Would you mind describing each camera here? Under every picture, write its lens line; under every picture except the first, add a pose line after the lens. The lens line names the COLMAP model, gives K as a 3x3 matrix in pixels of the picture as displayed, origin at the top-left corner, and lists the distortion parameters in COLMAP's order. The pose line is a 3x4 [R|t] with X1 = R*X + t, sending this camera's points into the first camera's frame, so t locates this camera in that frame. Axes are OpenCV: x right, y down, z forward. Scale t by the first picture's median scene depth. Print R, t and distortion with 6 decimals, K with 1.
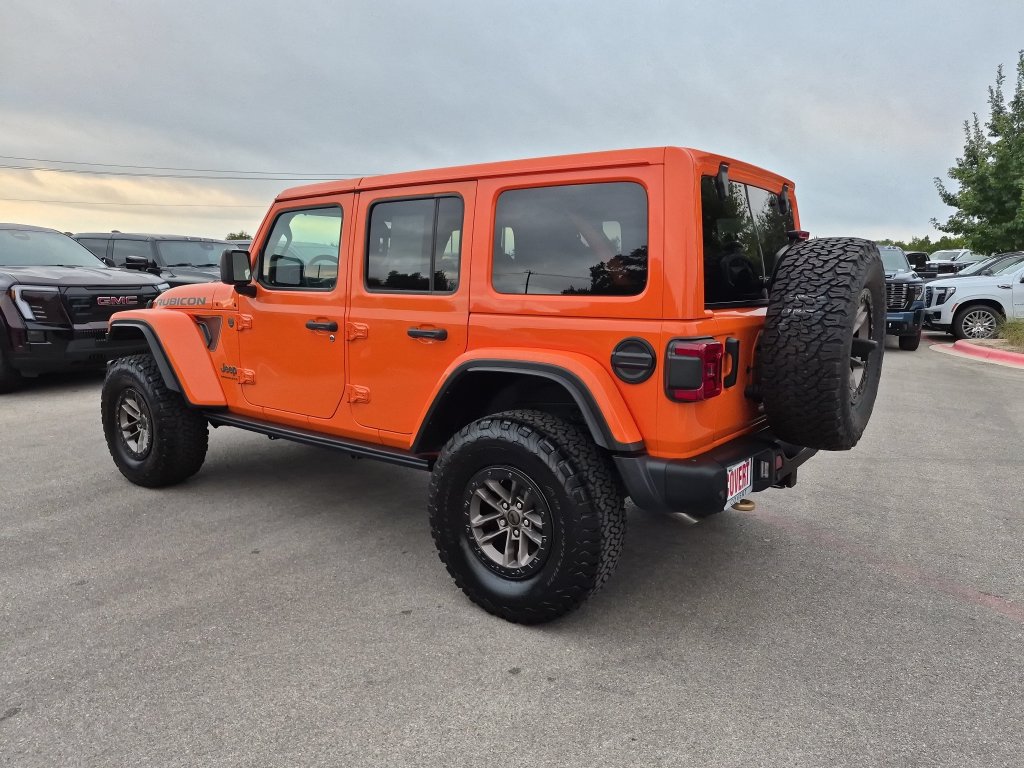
lens RADIAL K [[711.4, 0, 515.2], [0, 711.4, 389.0], [0, 0, 1]] dist [0.067289, -0.060177]
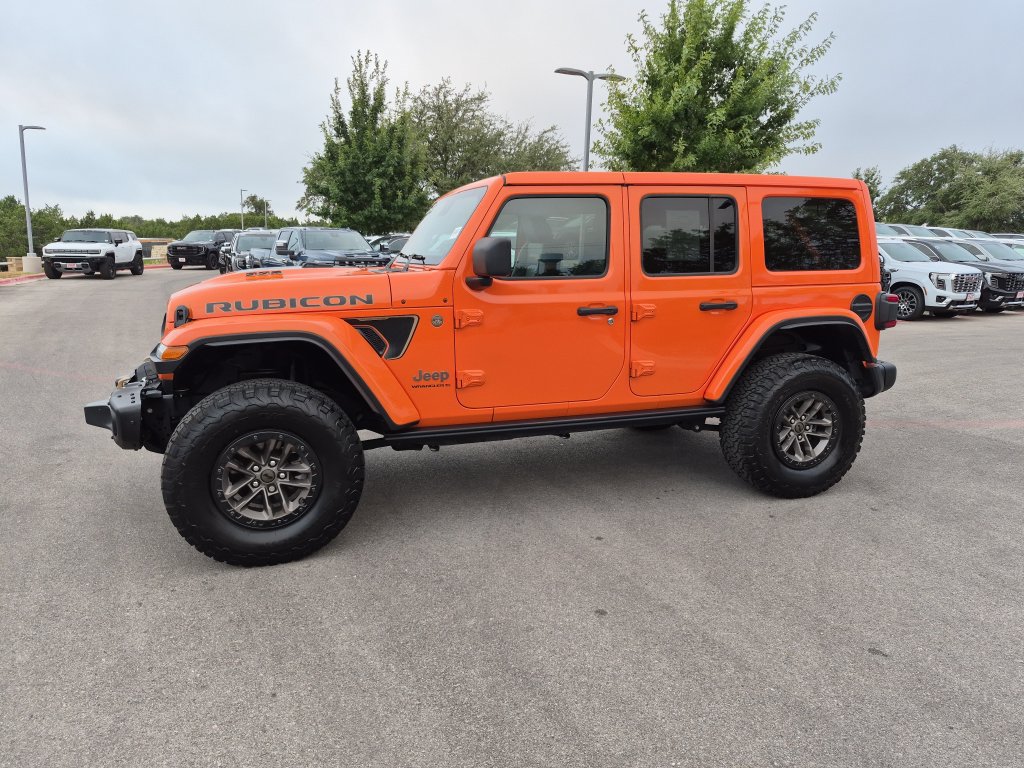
lens RADIAL K [[711.4, 0, 521.9], [0, 711.4, 375.5], [0, 0, 1]] dist [0.067289, -0.060177]
pose [[0.566561, -0.149110, 0.810416, -1.341913], [0.138145, 0.986760, 0.084979, -0.111033], [-0.812357, 0.063809, 0.579659, 0.551492]]
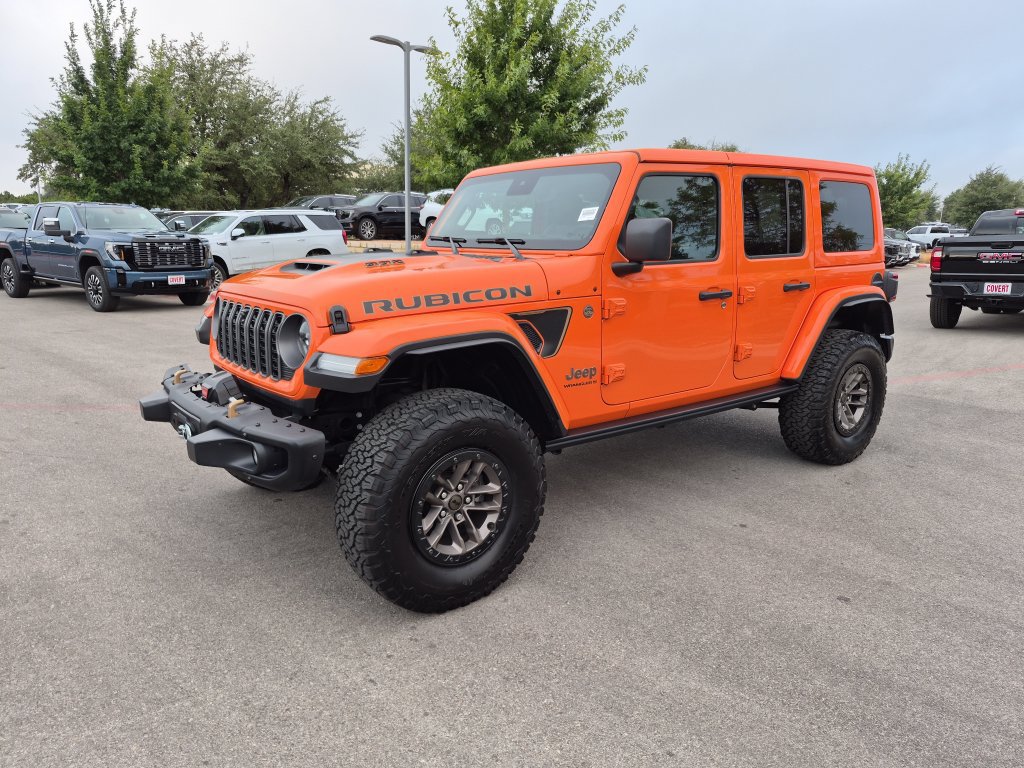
lens RADIAL K [[711.4, 0, 518.4], [0, 711.4, 384.8], [0, 0, 1]] dist [0.067289, -0.060177]
pose [[0.261199, -0.210032, 0.942158, -1.501487], [0.158948, 0.972076, 0.172635, -0.208123], [-0.952108, 0.104662, 0.287289, 1.107373]]
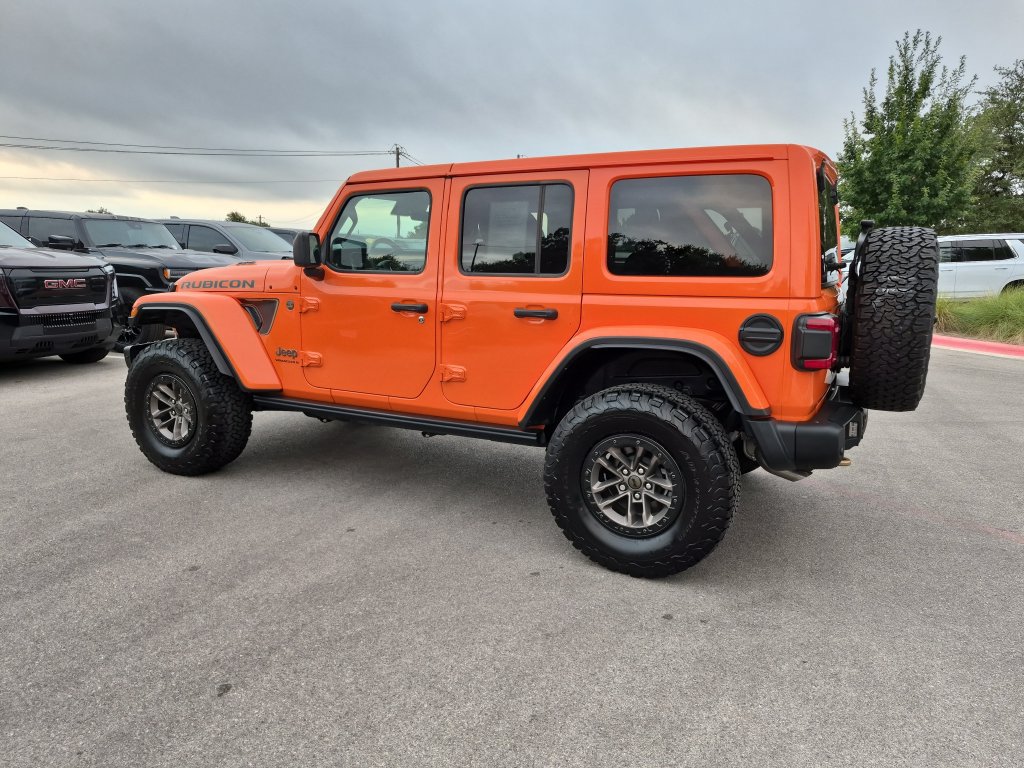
lens RADIAL K [[711.4, 0, 517.5], [0, 711.4, 386.4], [0, 0, 1]] dist [0.067289, -0.060177]
pose [[0.987136, -0.023685, 0.158121, -0.316041], [0.020683, 0.999574, 0.020603, 0.007425], [-0.158542, -0.017068, 0.987205, -0.041025]]
